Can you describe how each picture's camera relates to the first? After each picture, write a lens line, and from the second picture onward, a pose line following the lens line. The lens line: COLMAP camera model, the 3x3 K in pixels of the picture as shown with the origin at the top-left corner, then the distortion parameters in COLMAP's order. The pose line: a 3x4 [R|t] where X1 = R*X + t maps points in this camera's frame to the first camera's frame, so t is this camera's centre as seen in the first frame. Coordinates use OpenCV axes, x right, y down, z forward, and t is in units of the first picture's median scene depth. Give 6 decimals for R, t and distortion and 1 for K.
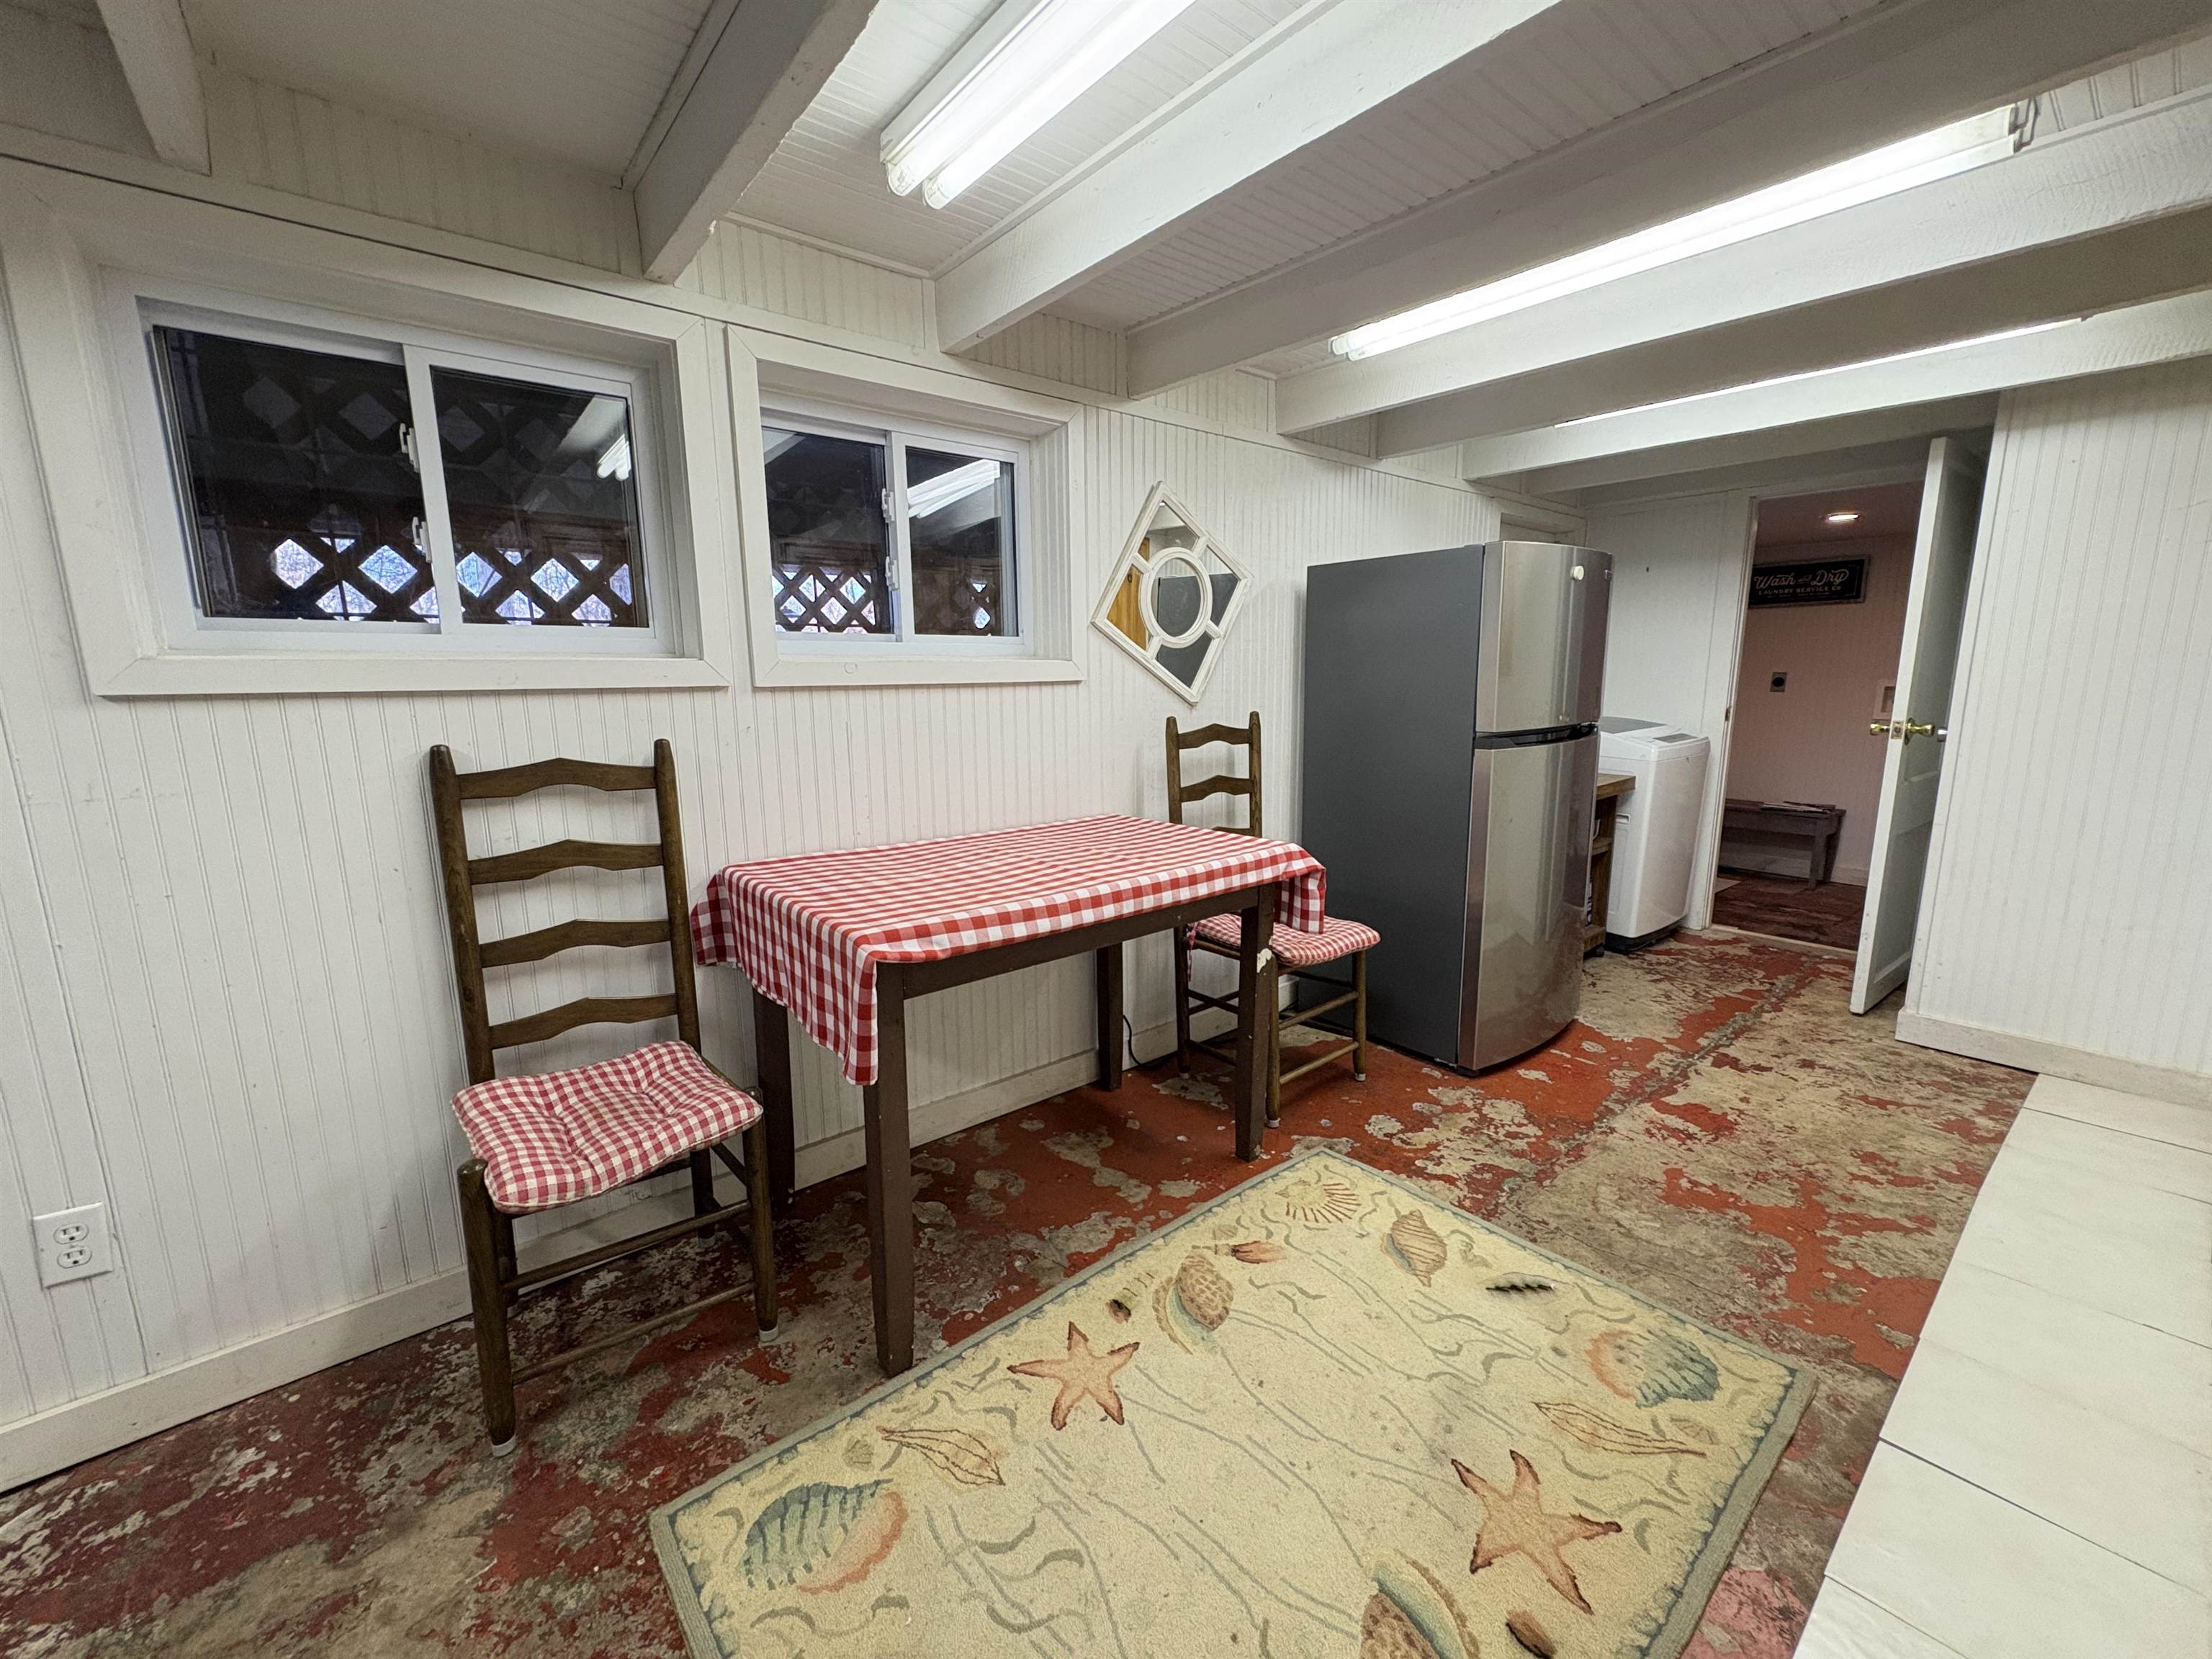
lens RADIAL K [[881.8, 0, 1105.3], [0, 881.8, 830.5], [0, 0, 1]] dist [-0.000429, 0.000518]
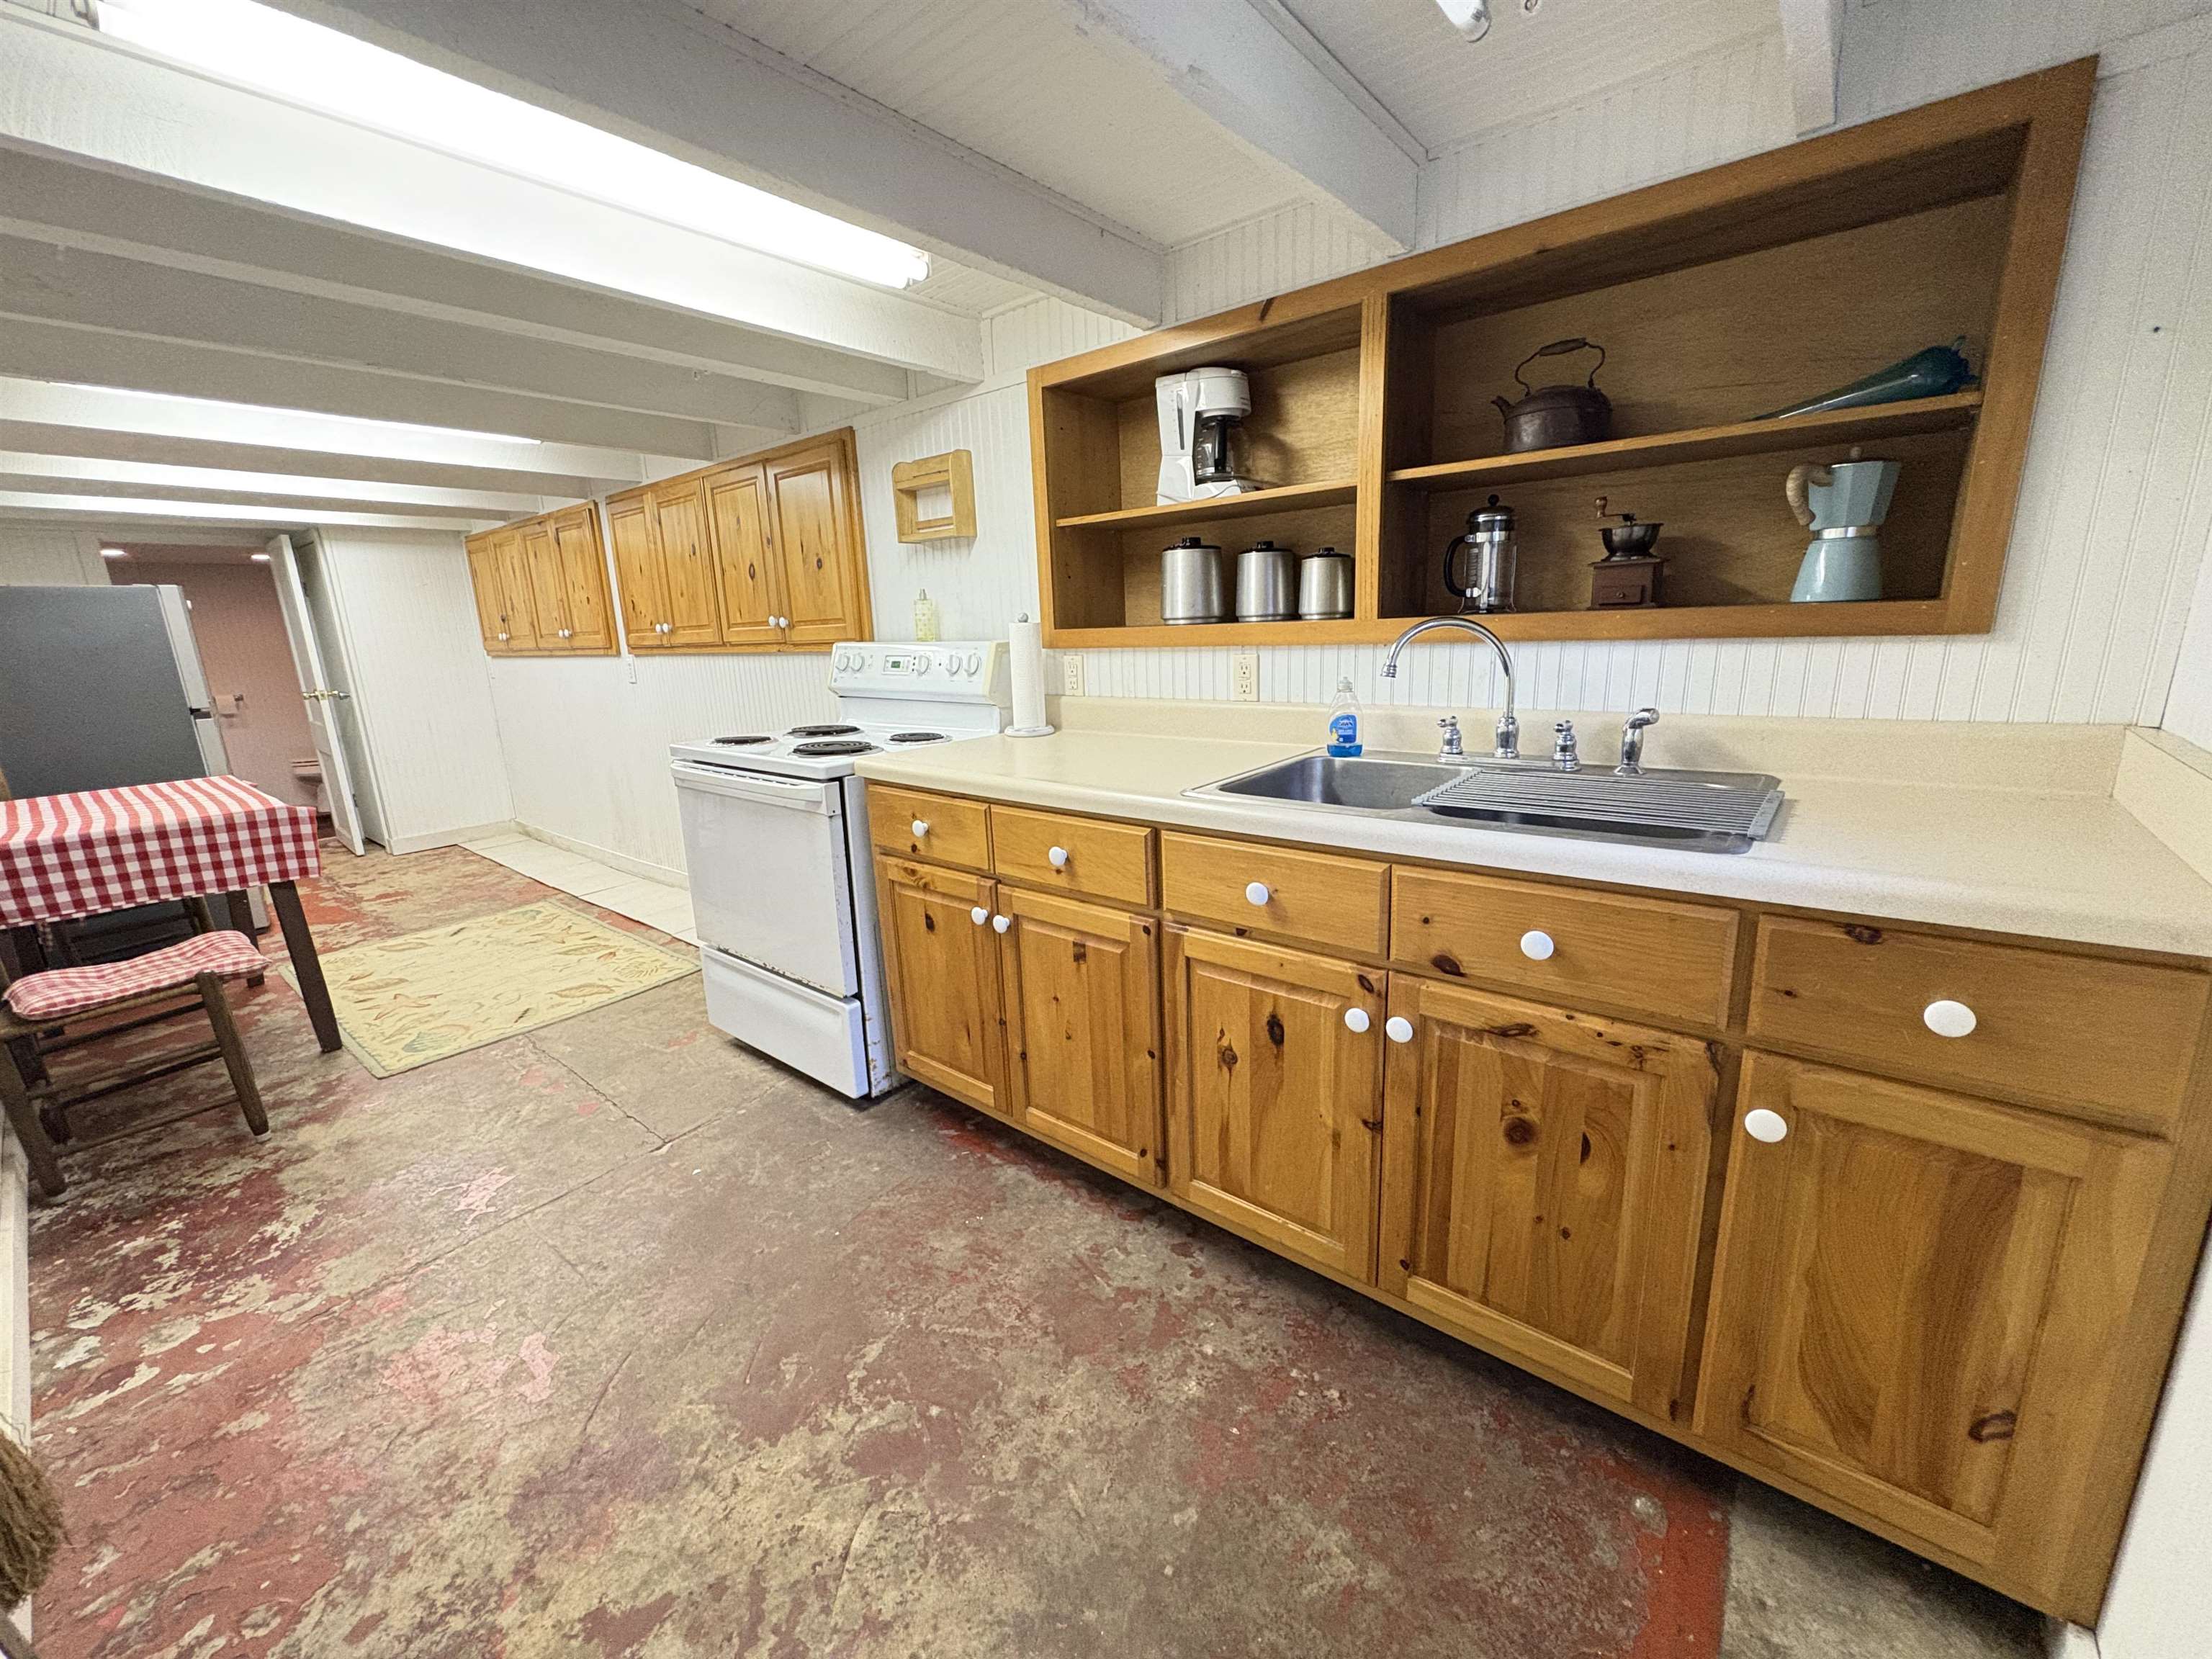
lens RADIAL K [[881.8, 0, 1104.4], [0, 881.8, 829.1], [0, 0, 1]] dist [-0.000429, 0.000518]
pose [[-0.192024, -0.210074, 0.958643, -1.770546], [0.209670, 0.945486, 0.249190, 0.045046], [-0.958731, 0.248849, -0.137510, -0.318408]]
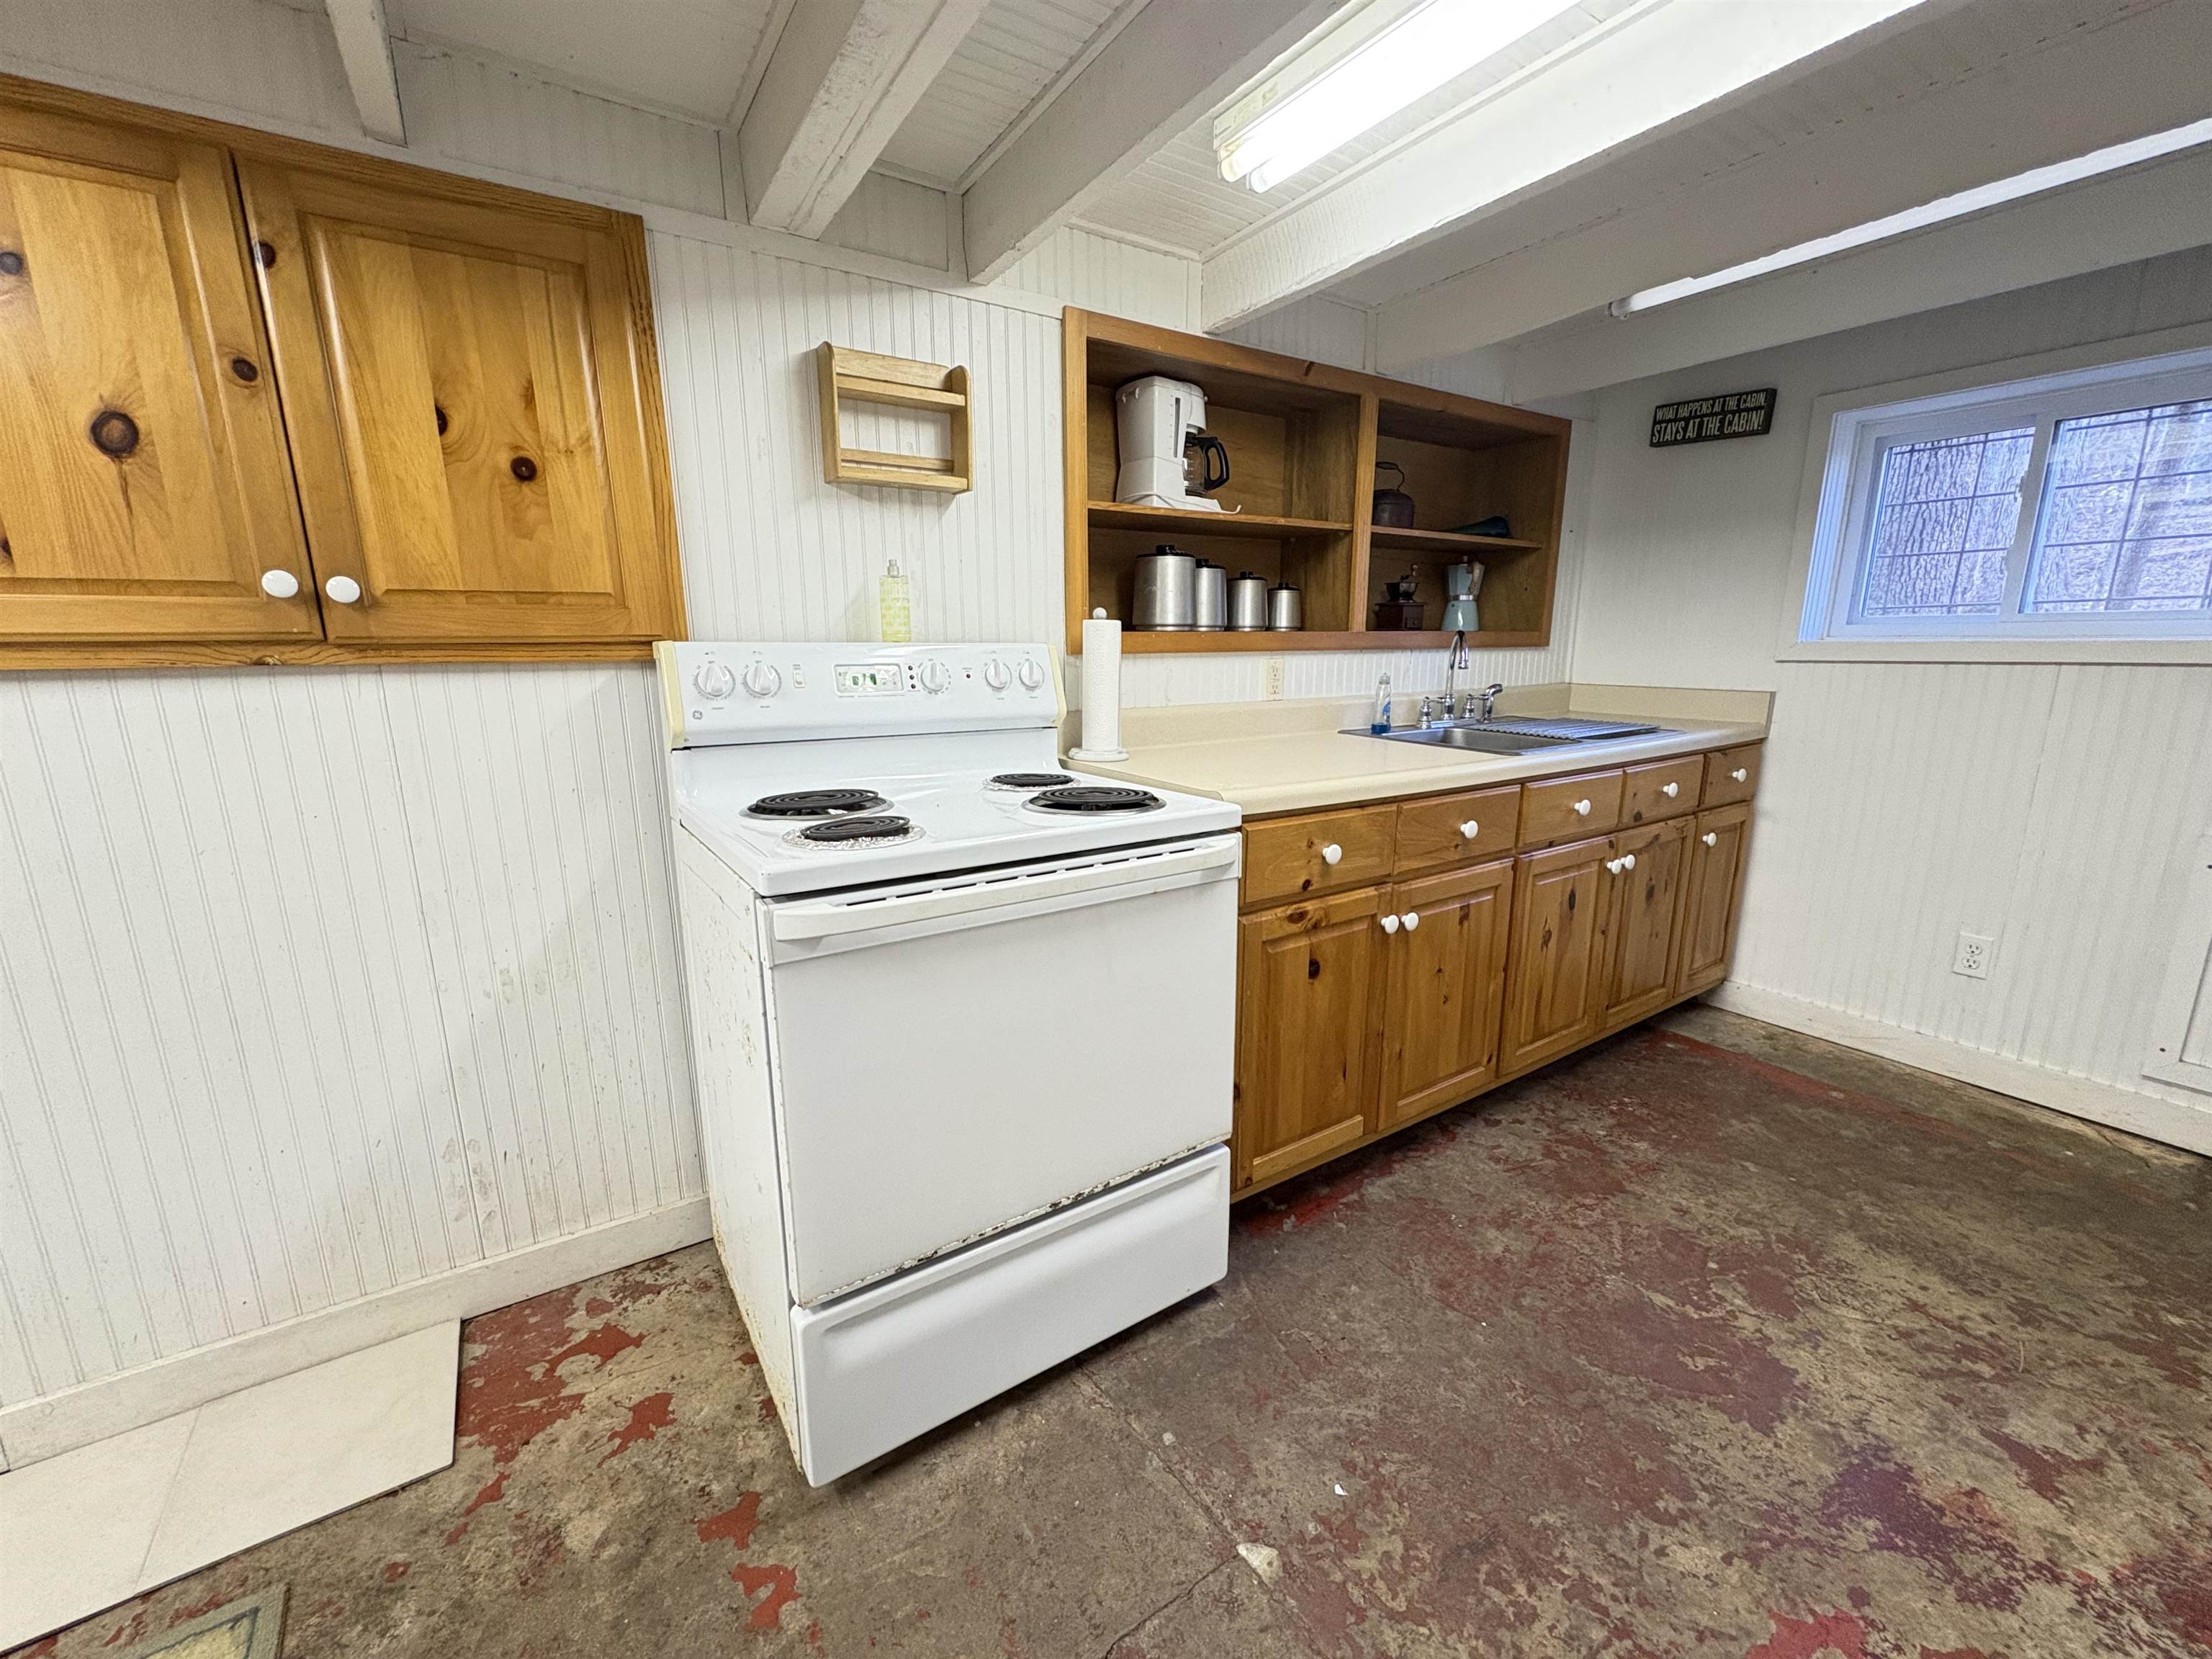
lens RADIAL K [[881.8, 0, 1105.0], [0, 881.8, 829.3], [0, 0, 1]] dist [-0.000429, 0.000518]
pose [[-0.994261, -0.007053, 0.106753, -0.605954], [0.033544, 0.926959, 0.373660, -0.099080], [-0.101591, 0.375097, -0.921402, 0.563513]]
